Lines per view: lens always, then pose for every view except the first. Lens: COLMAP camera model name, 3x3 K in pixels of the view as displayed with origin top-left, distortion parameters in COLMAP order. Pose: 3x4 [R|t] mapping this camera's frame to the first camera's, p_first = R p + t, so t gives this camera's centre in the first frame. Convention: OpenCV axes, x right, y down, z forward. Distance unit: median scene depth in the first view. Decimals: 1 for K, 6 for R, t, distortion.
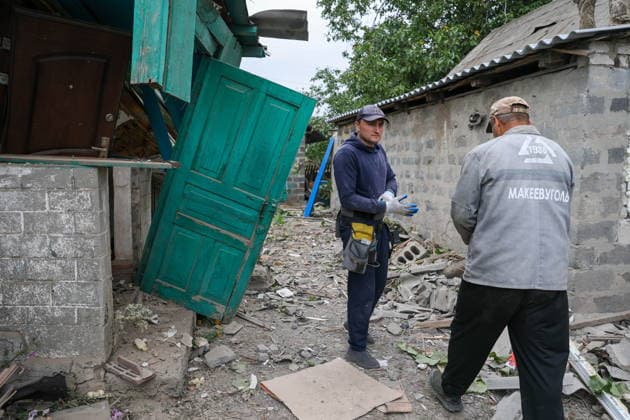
lens RADIAL K [[445.8, 0, 315.0], [0, 445.8, 210.0], [0, 0, 1]] dist [-0.051862, 0.004391]
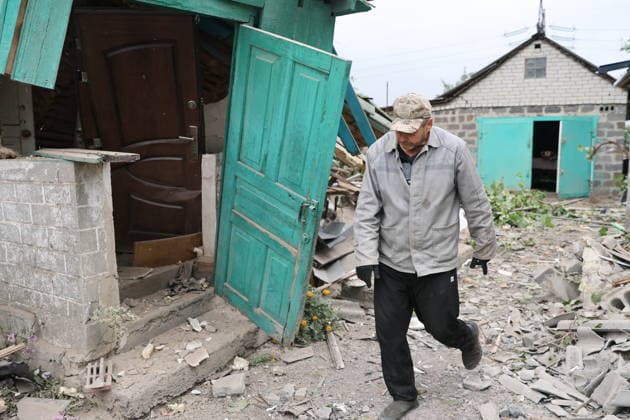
lens RADIAL K [[510.7, 0, 315.0], [0, 510.7, 210.0], [0, 0, 1]] dist [-0.052616, 0.002116]
pose [[0.791755, 0.054878, -0.608369, 0.442266], [-0.042870, 0.998493, 0.034276, -0.036673], [0.609333, -0.001058, 0.792914, 0.318178]]
